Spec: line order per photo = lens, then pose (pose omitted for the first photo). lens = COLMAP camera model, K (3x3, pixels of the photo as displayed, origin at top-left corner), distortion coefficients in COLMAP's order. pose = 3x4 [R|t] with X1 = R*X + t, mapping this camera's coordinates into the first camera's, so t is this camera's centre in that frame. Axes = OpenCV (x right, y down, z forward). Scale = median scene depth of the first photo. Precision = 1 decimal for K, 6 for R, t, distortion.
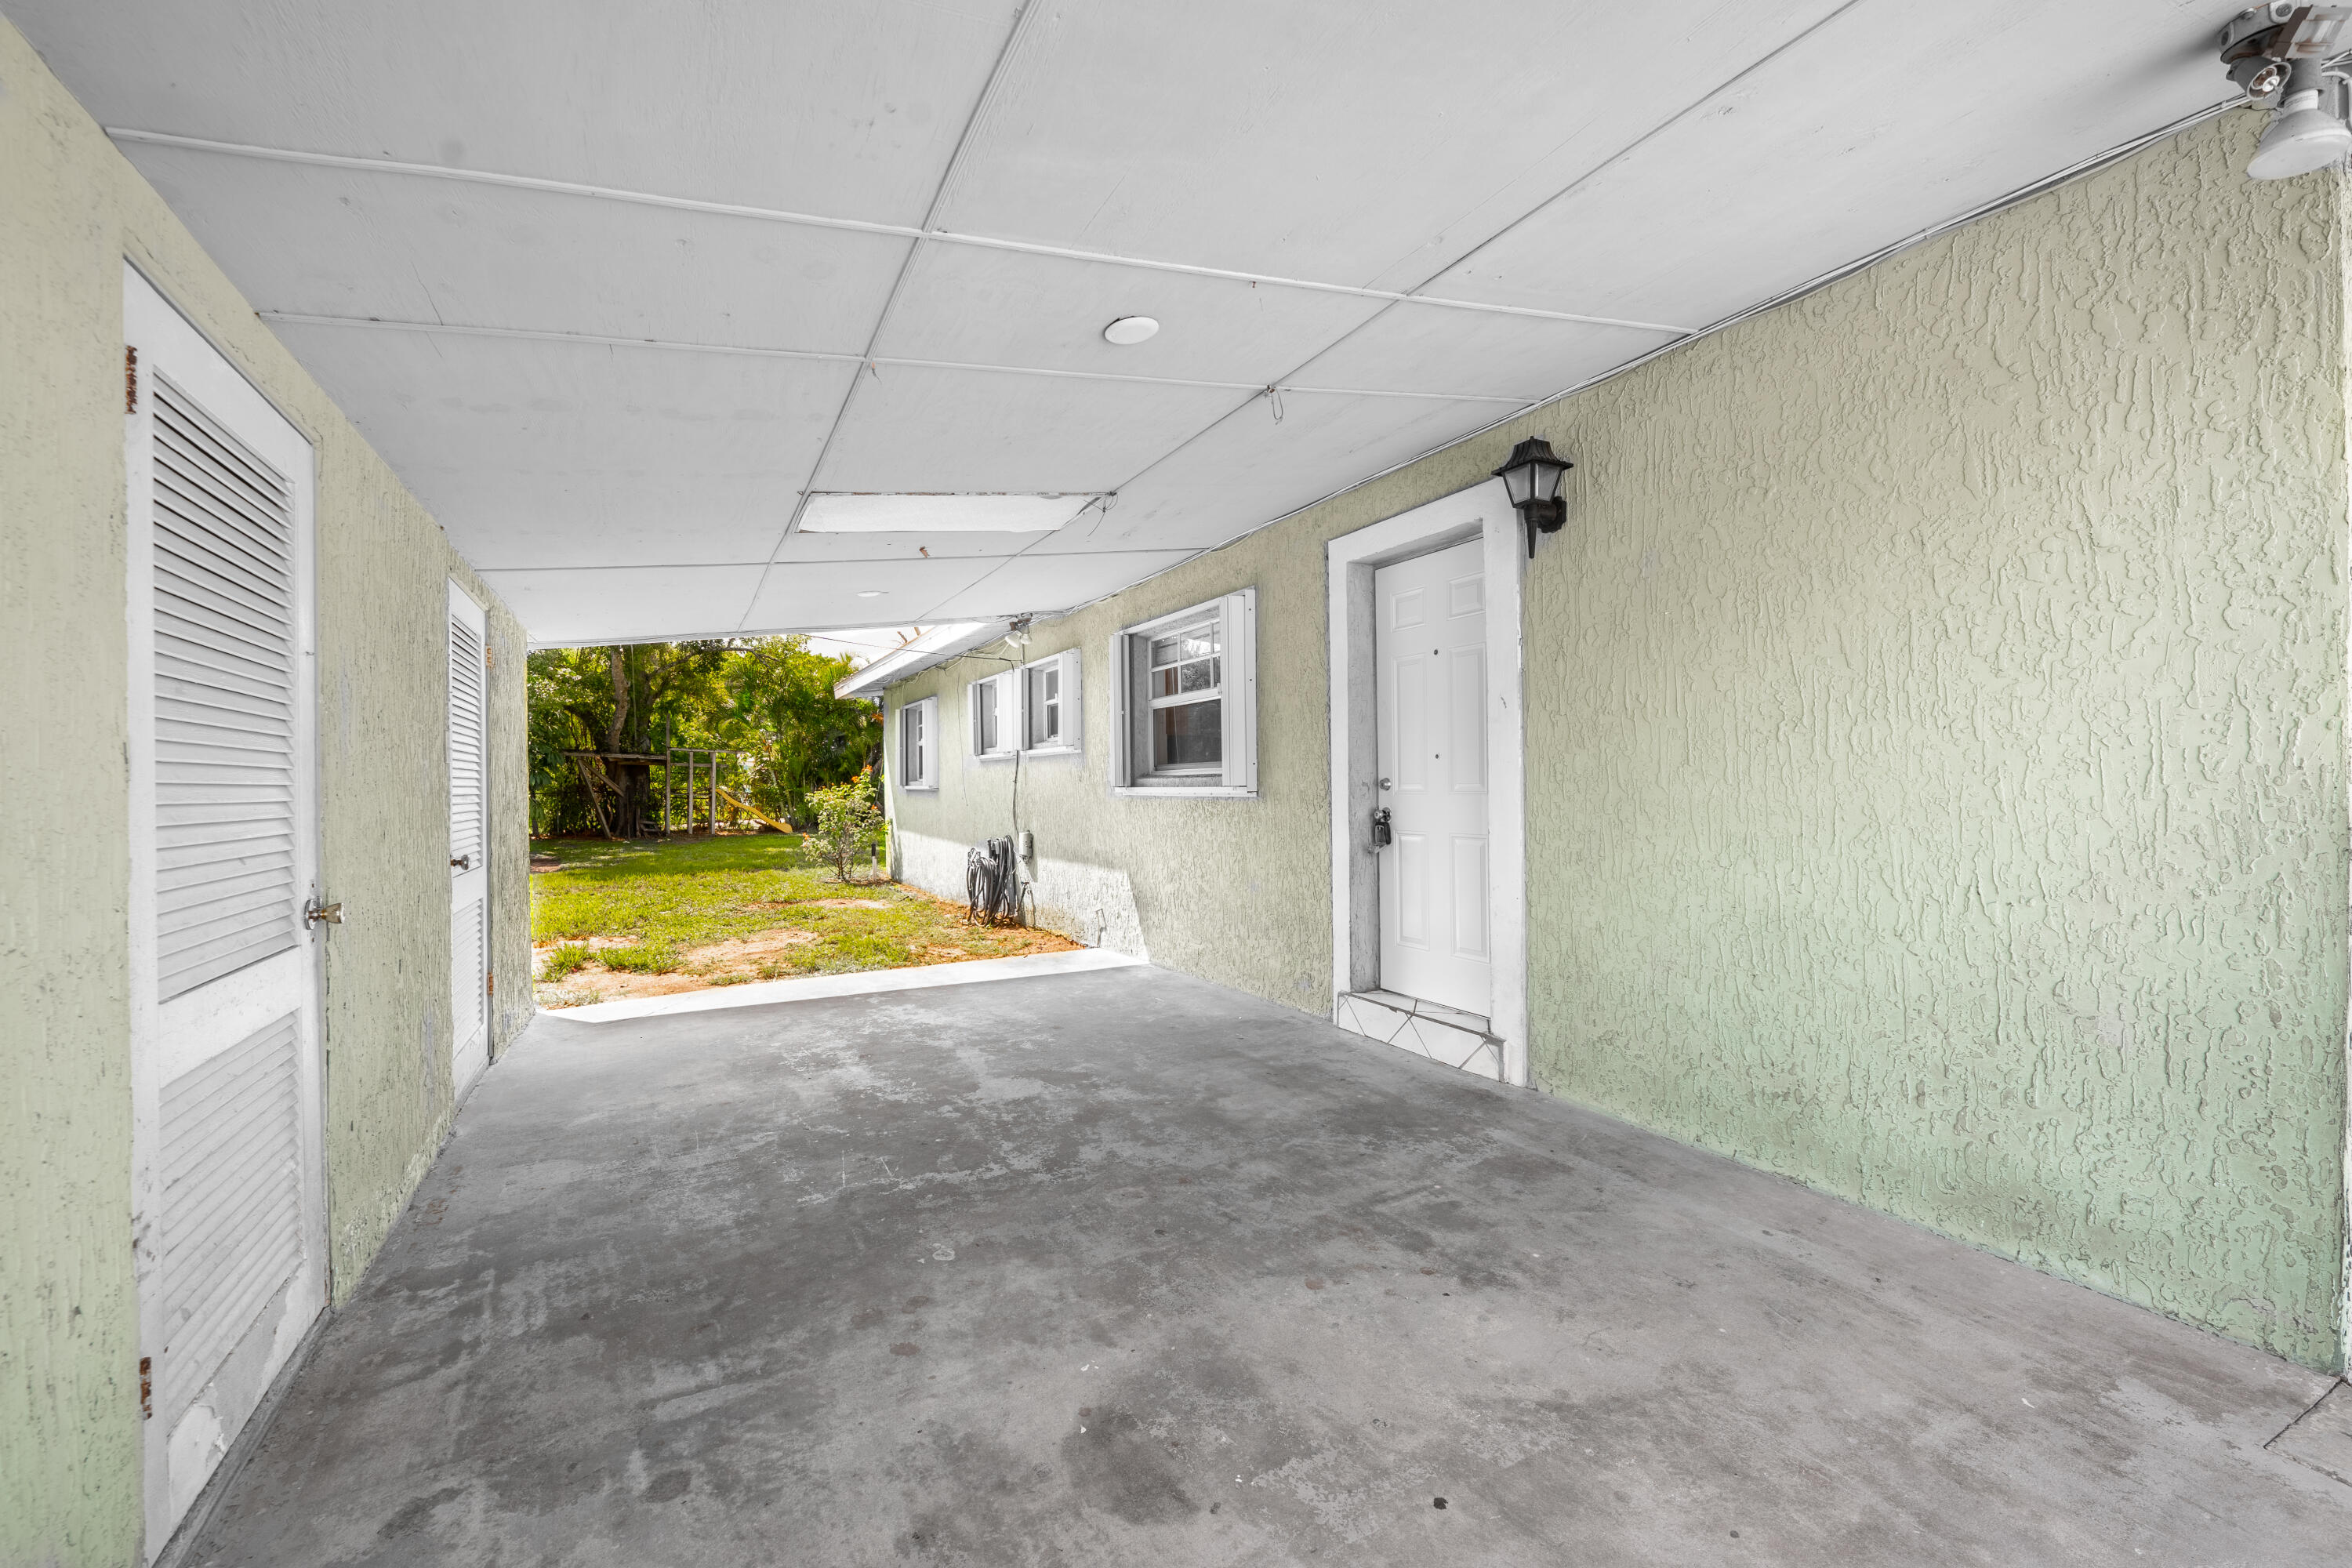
lens RADIAL K [[958.0, 0, 1179.8], [0, 958.0, 776.3], [0, 0, 1]] dist [0.000551, -0.000304]
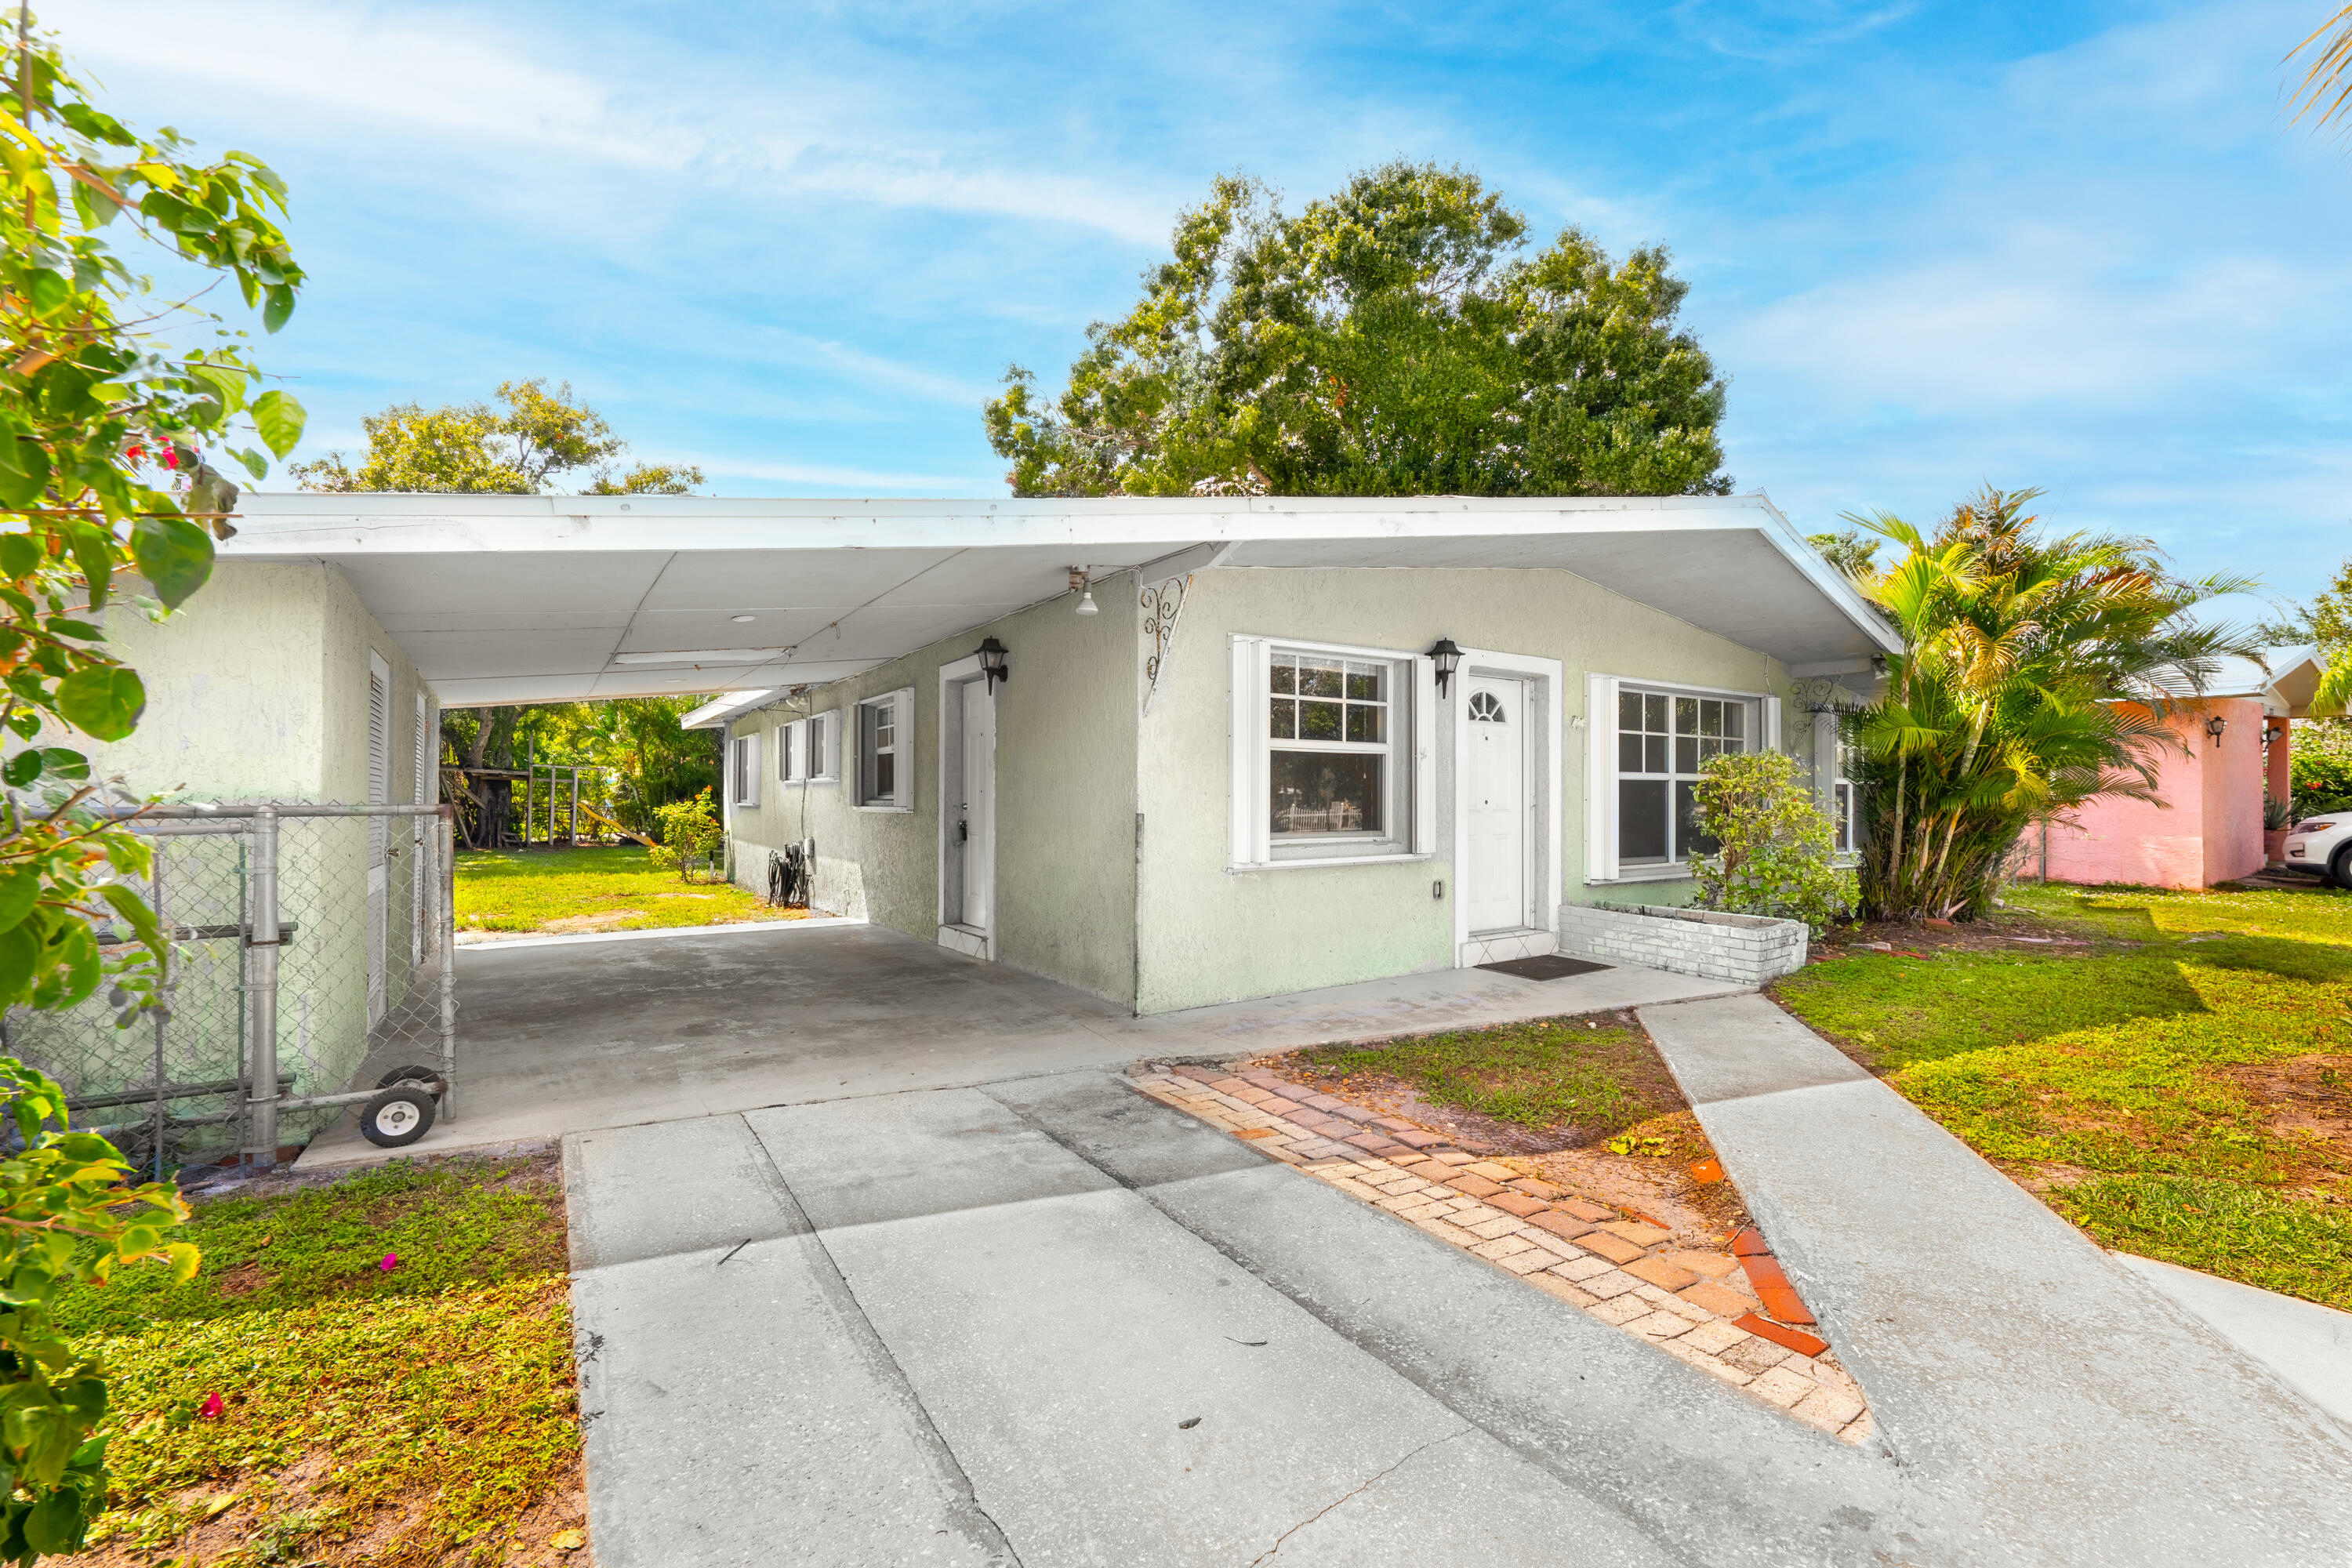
lens RADIAL K [[968.6, 0, 1181.4], [0, 968.6, 790.1], [0, 0, 1]] dist [-0.000941, -0.000048]
pose [[0.994599, 0.015372, 0.102650, 0.134337], [-0.014584, 0.999858, -0.008429, -0.003926], [-0.102765, 0.006886, 0.994682, -0.258189]]
